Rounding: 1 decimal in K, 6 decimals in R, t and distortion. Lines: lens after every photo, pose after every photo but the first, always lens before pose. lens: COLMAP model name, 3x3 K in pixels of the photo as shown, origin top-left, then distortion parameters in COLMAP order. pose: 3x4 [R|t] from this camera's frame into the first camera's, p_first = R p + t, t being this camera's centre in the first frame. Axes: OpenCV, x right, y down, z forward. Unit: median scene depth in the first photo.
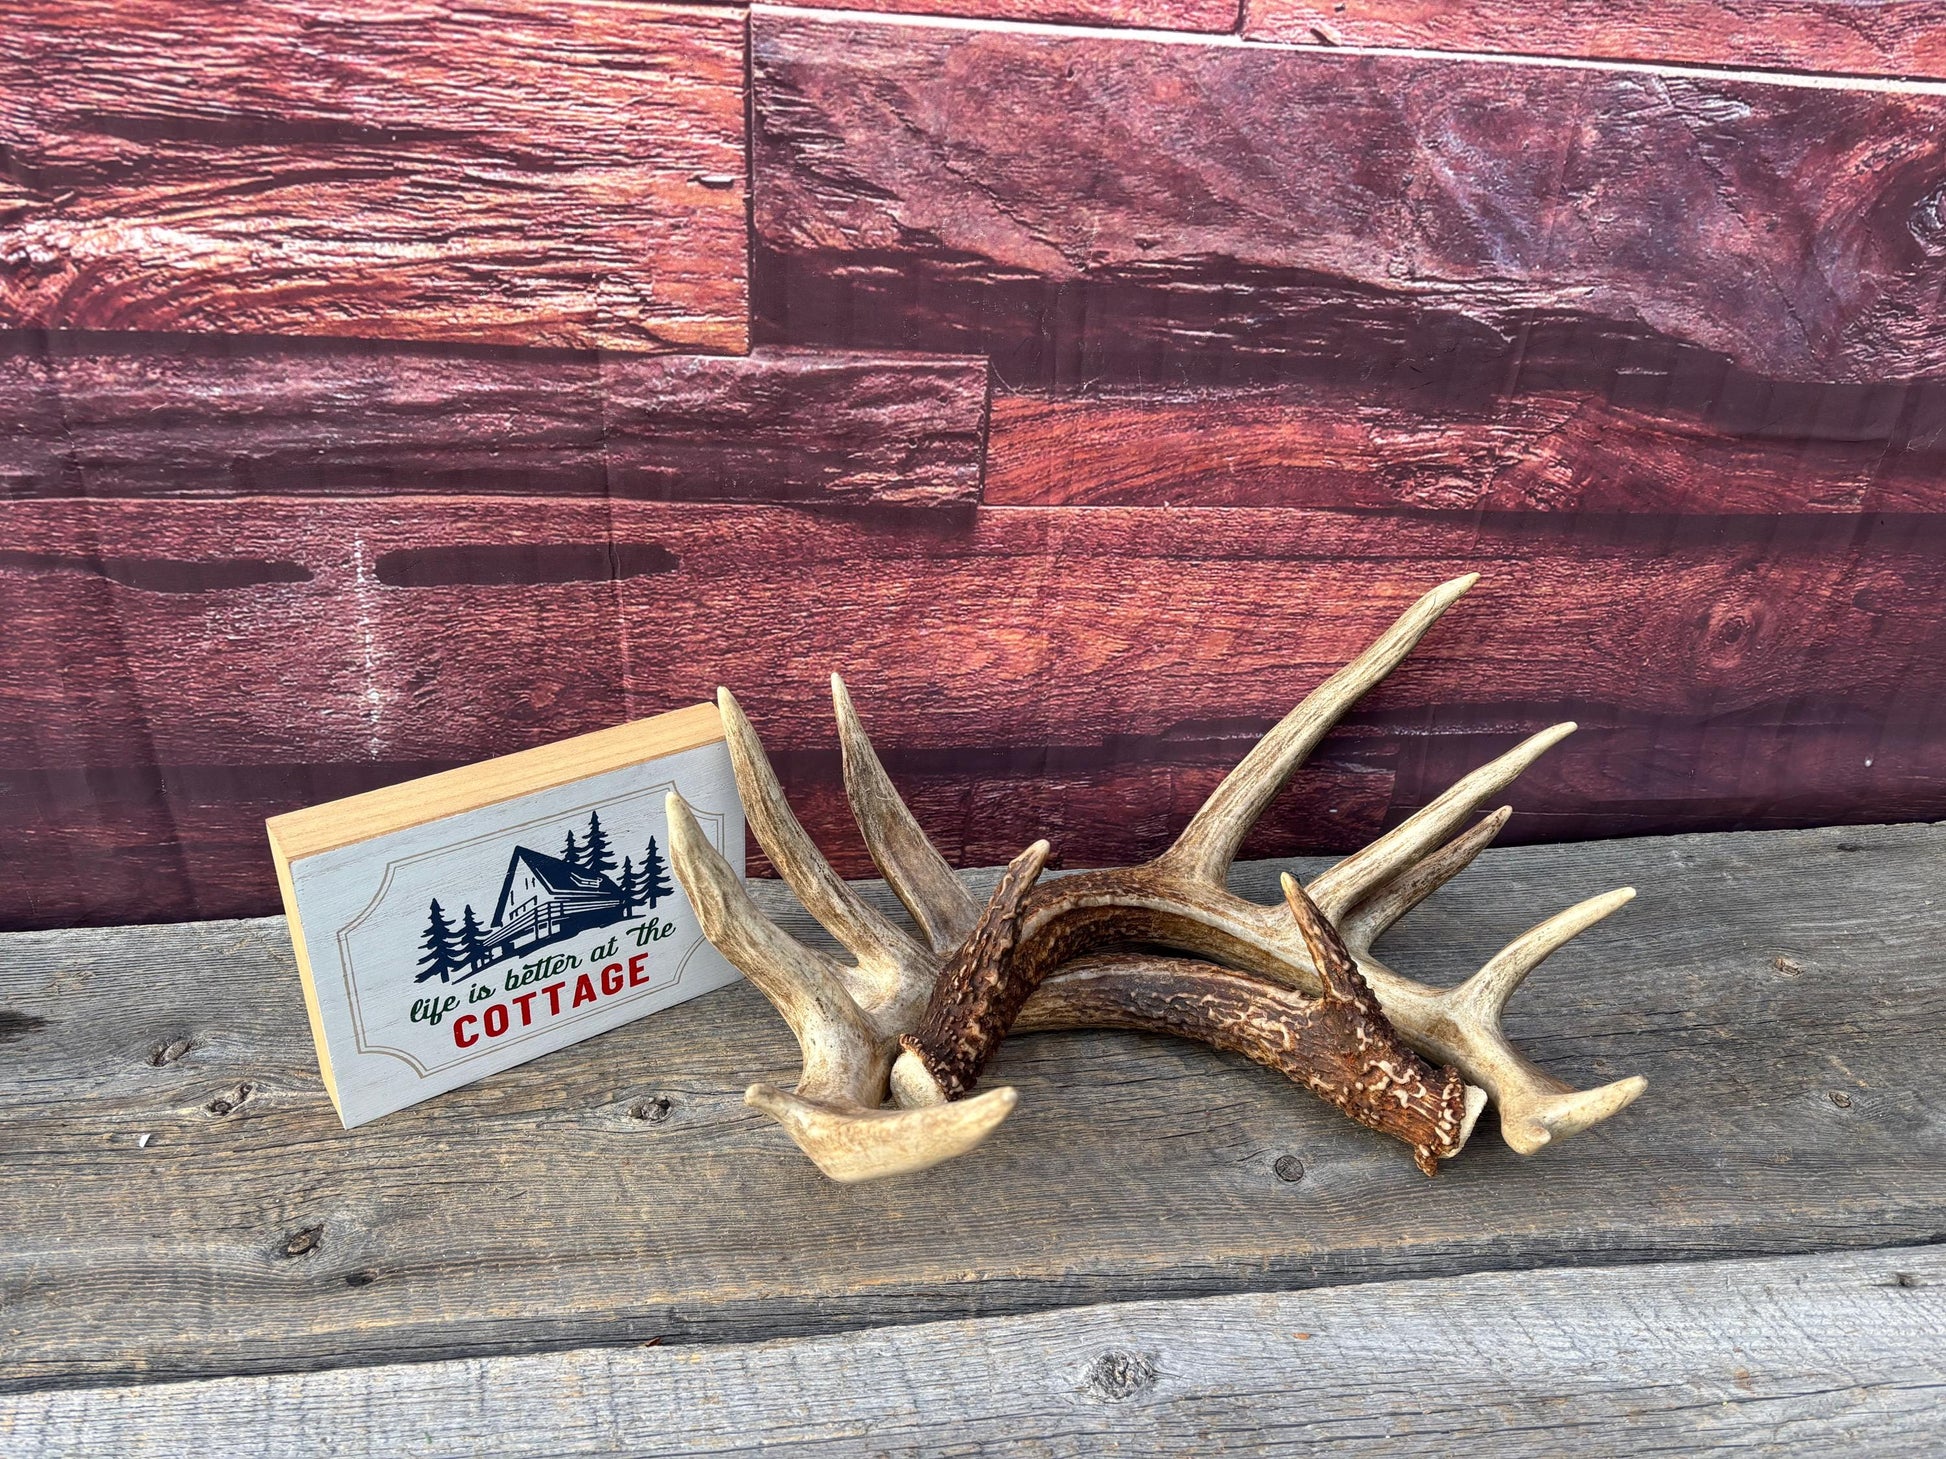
lens RADIAL K [[1534.4, 0, 991.9], [0, 1534.4, 762.9], [0, 0, 1]] dist [0.031189, -0.028795]
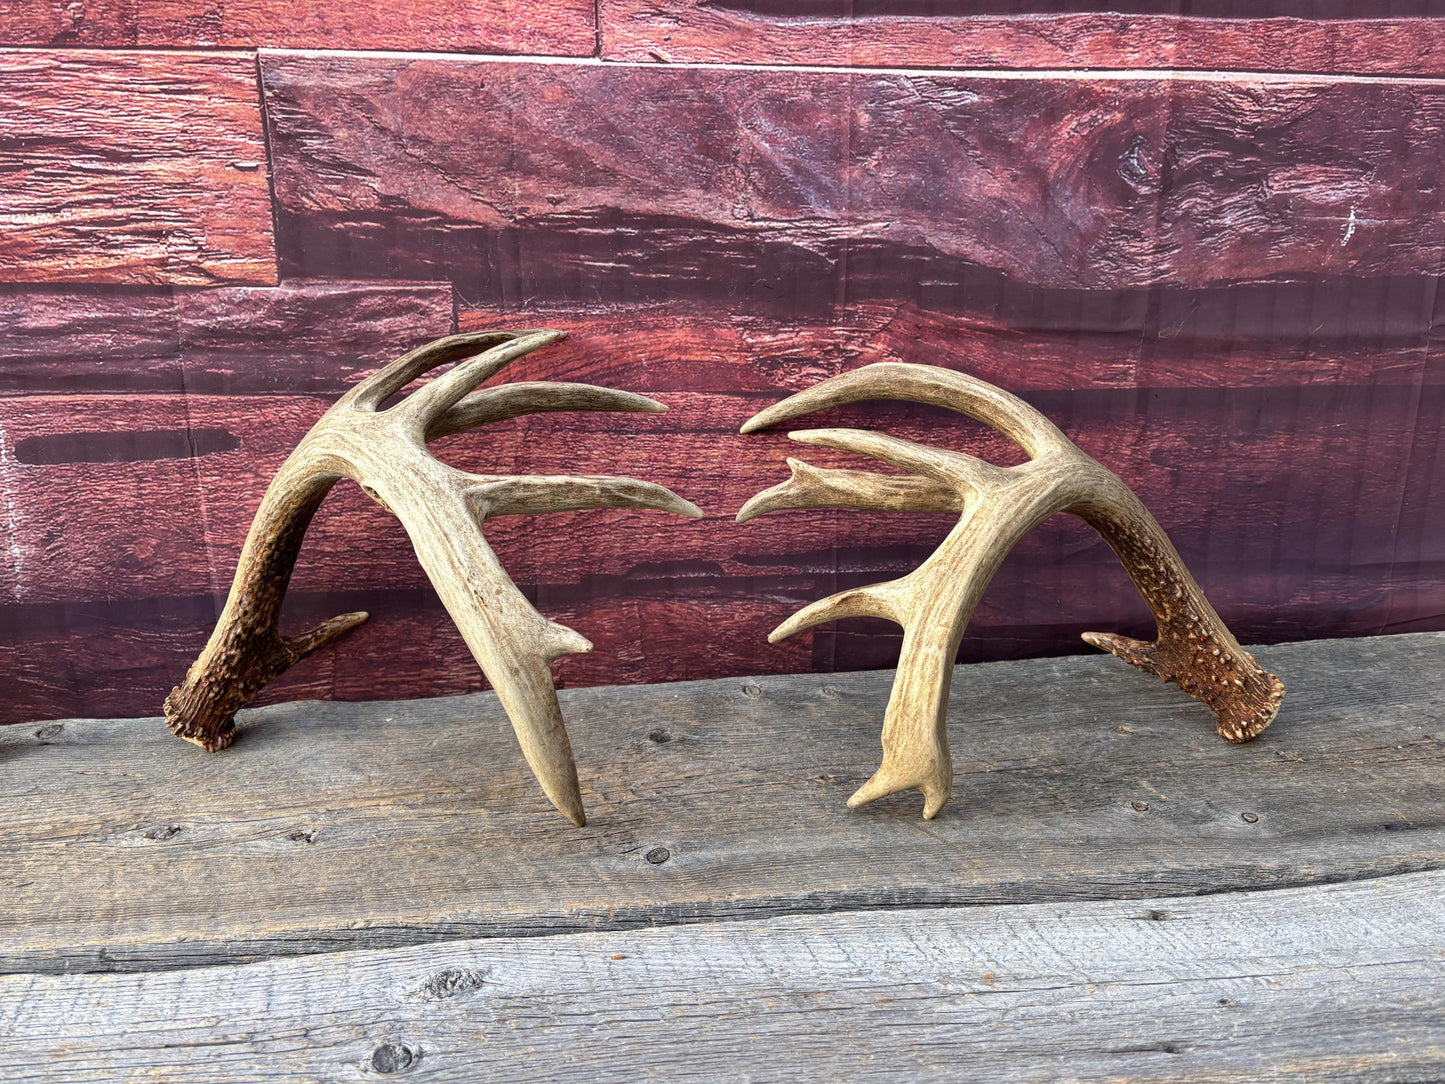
lens RADIAL K [[1139.4, 0, 718.0], [0, 1139.4, 539.4], [0, 0, 1]] dist [0.031189, -0.028795]
pose [[0.997163, -0.050759, -0.055580, 0.294960], [0.034934, 0.966154, -0.255589, 0.247226], [0.066672, 0.252922, 0.965187, 0.058252]]
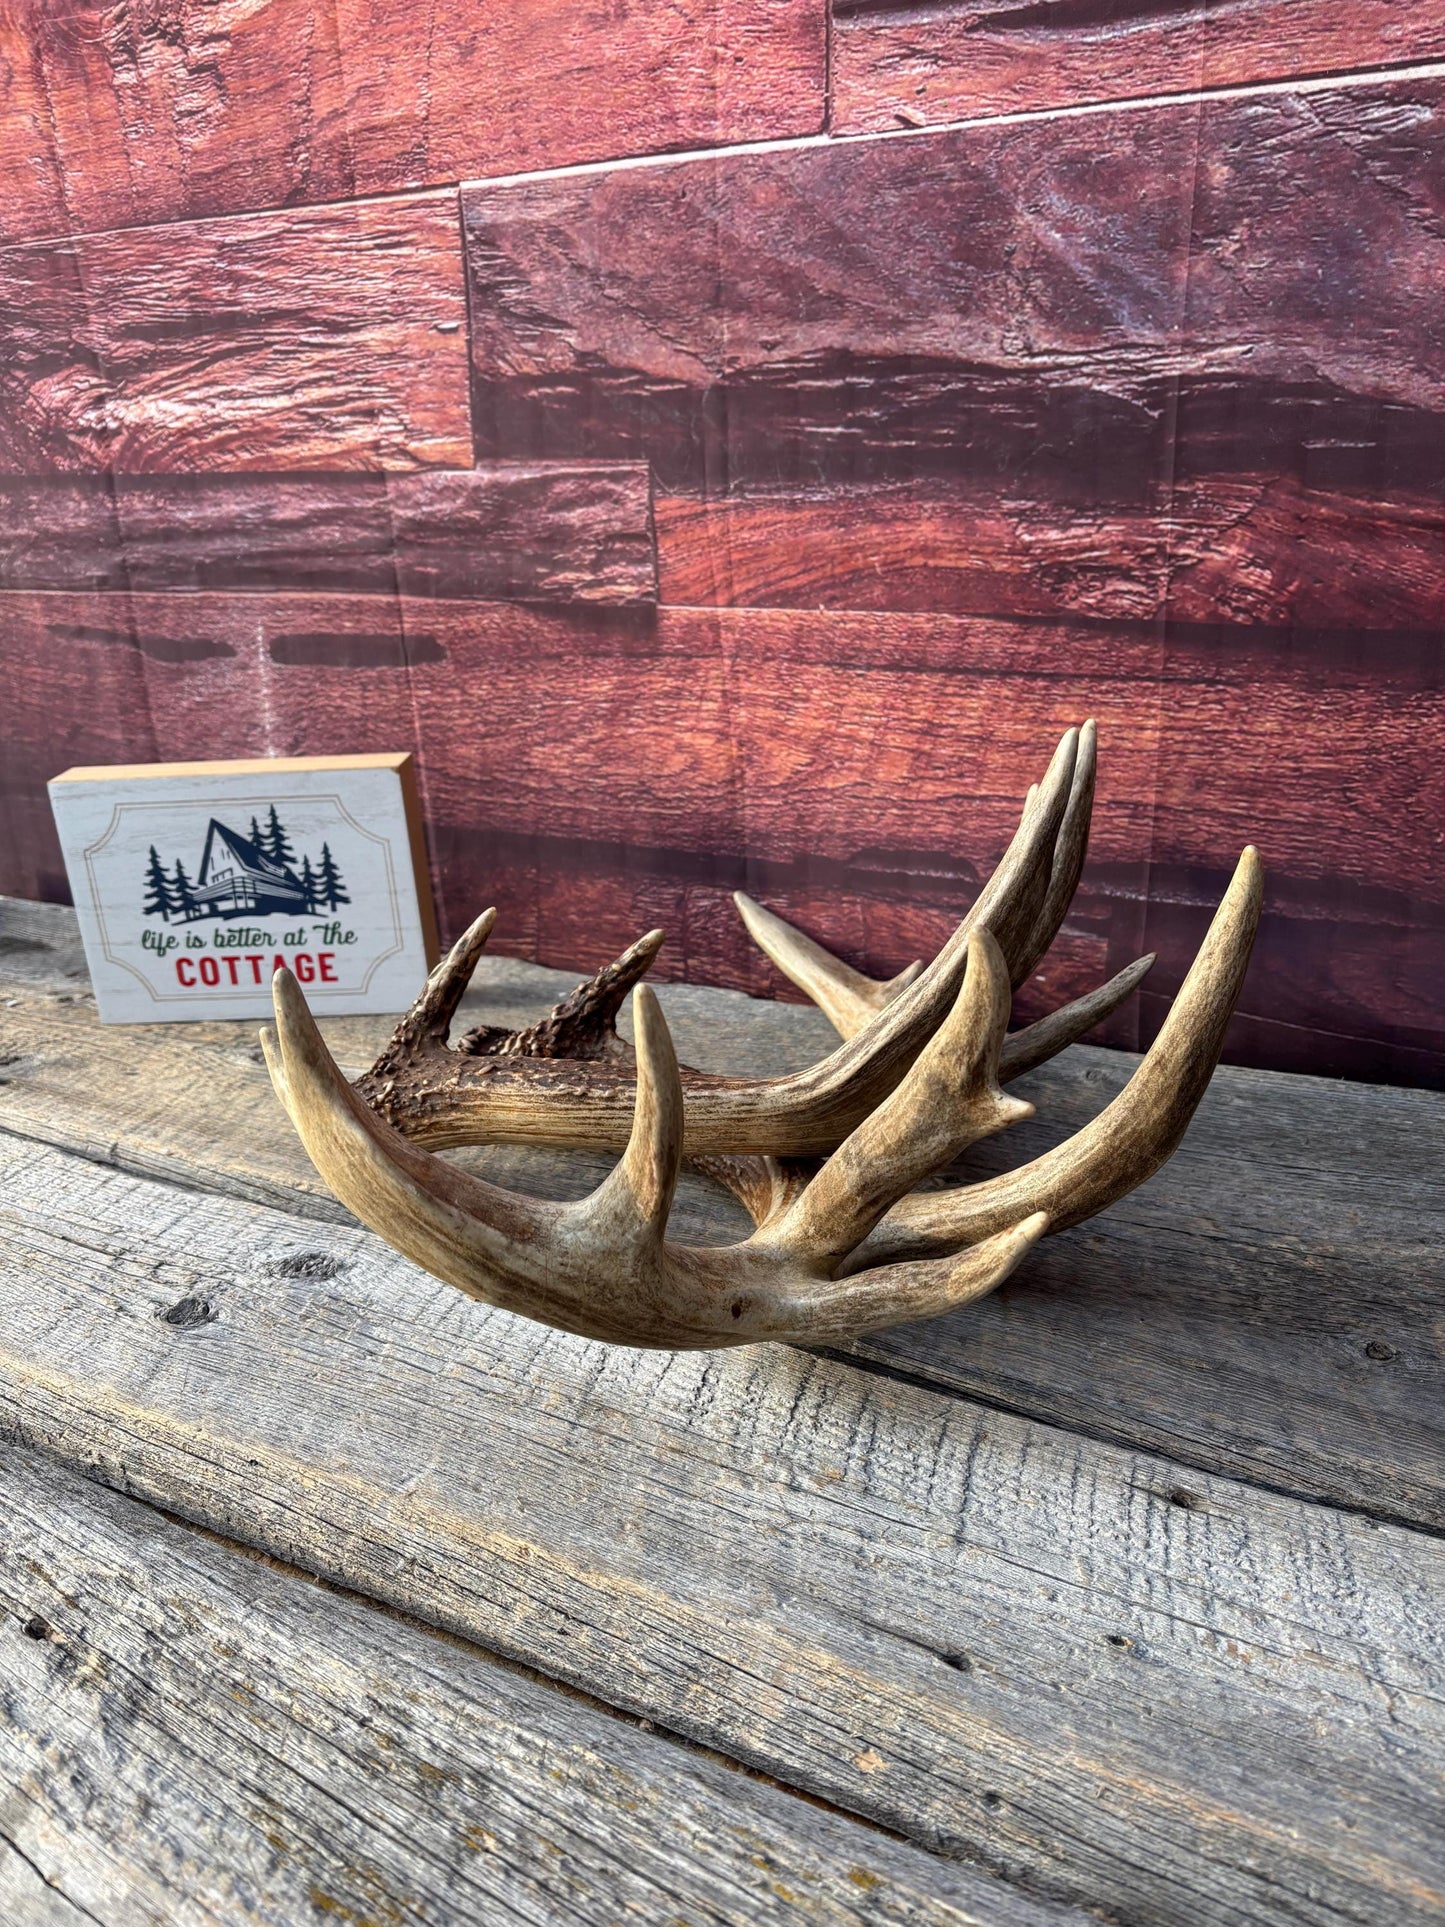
lens RADIAL K [[1519.4, 0, 674.5], [0, 1519.4, 946.8], [0, 0, 1]] dist [0.031189, -0.028795]
pose [[0.780998, 0.109994, -0.614772, 0.745841], [-0.227775, 0.966732, -0.116395, 0.205651], [0.581517, 0.230934, 0.780069, 0.230621]]
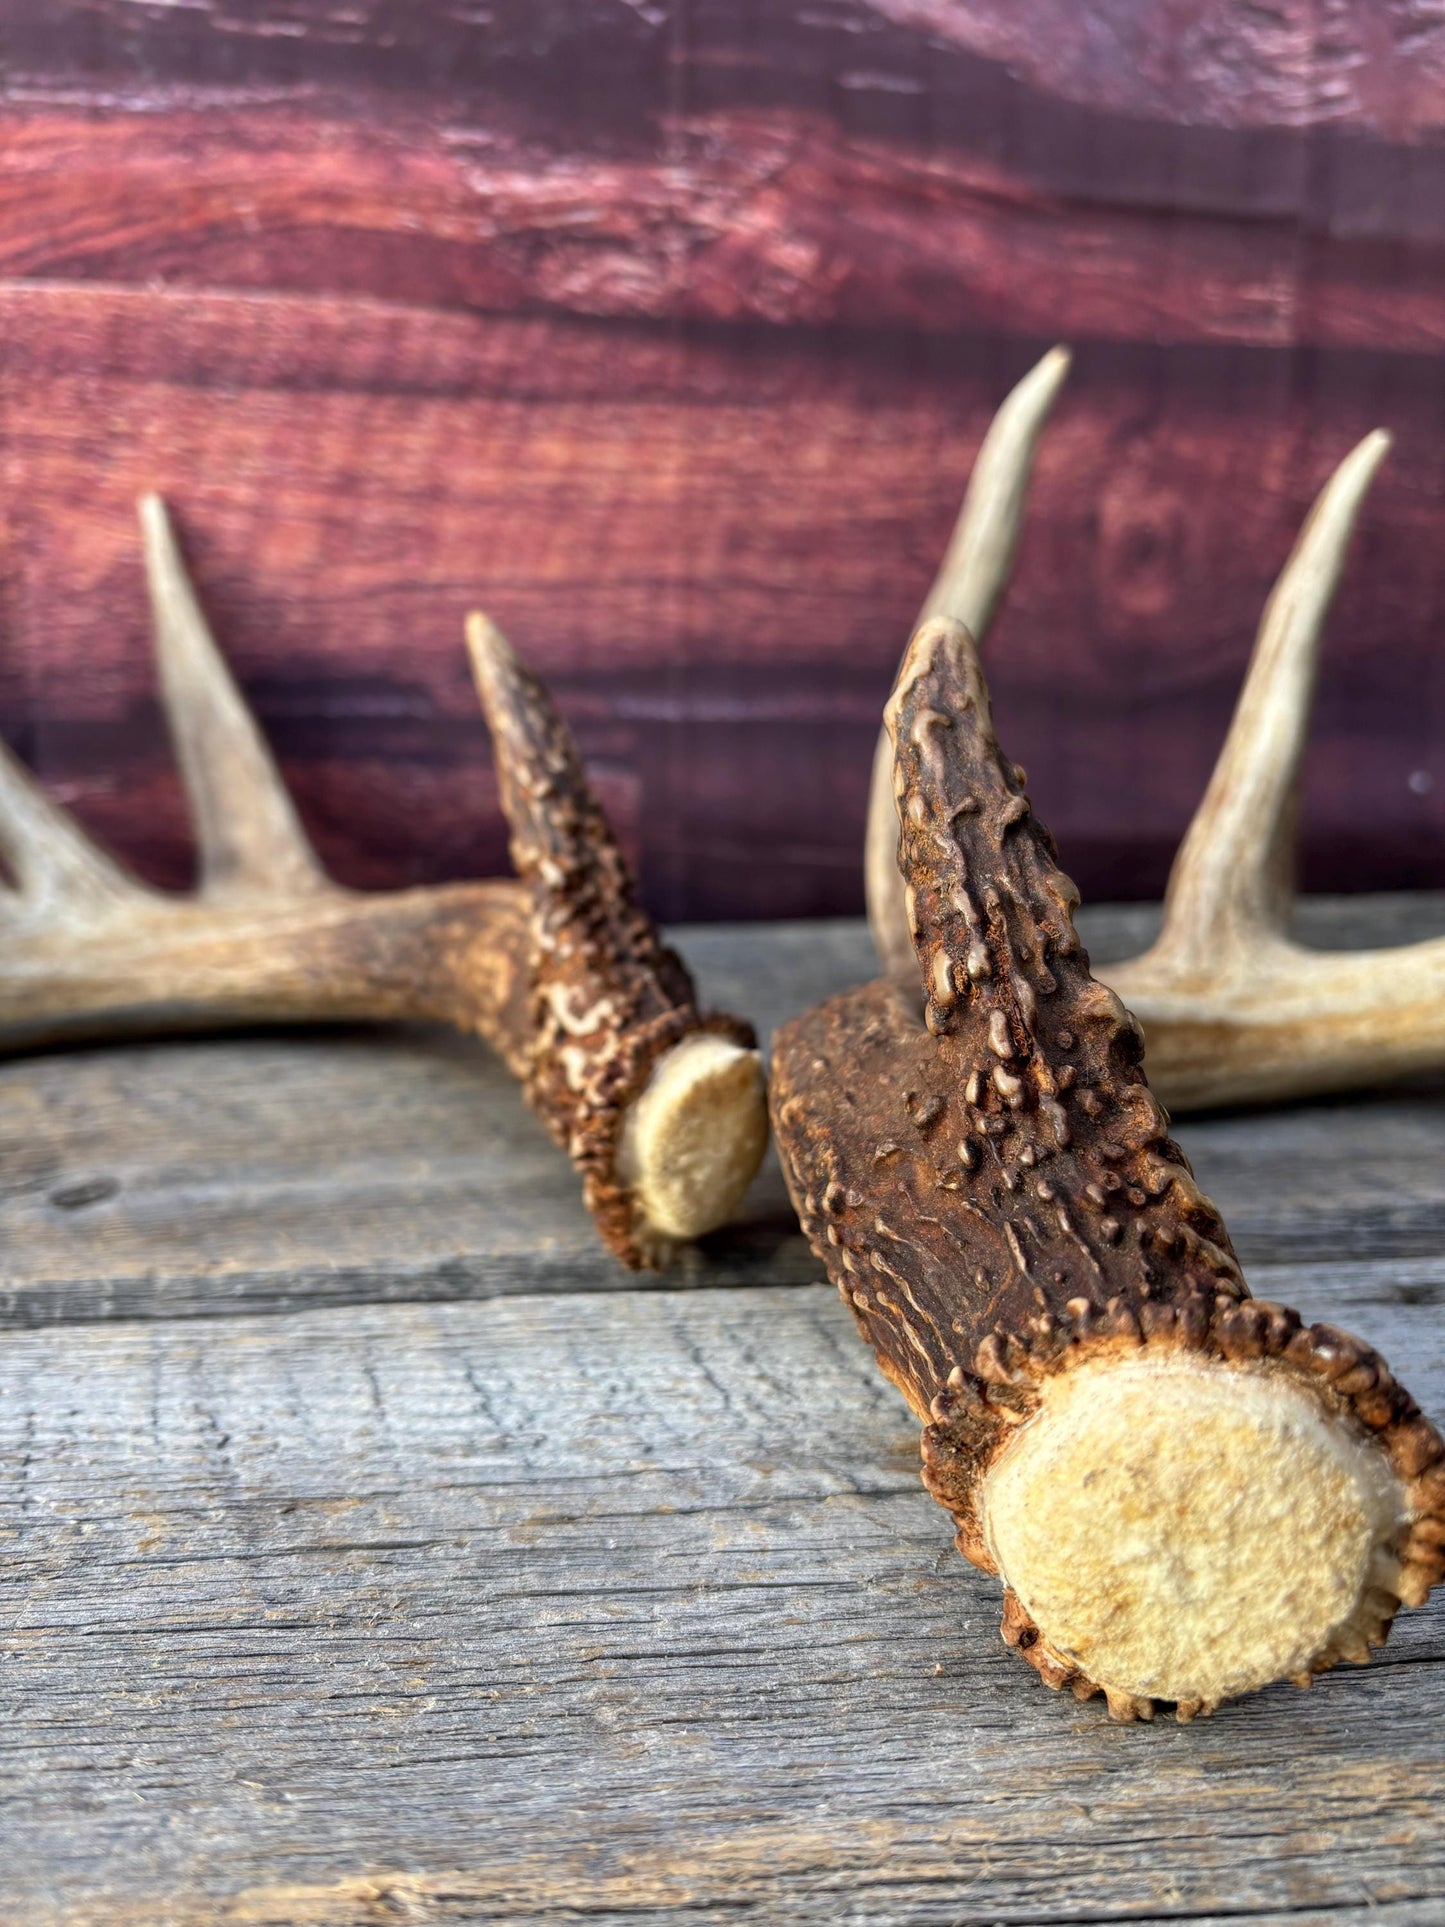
lens RADIAL K [[1554.1, 0, 741.0], [0, 1554.1, 950.0], [0, 0, 1]] dist [0.014427, -0.033657]
pose [[0.998402, -0.052499, -0.020914, 0.390612], [0.043429, 0.949599, -0.310445, 0.337216], [0.036157, 0.309041, 0.950361, 0.523426]]
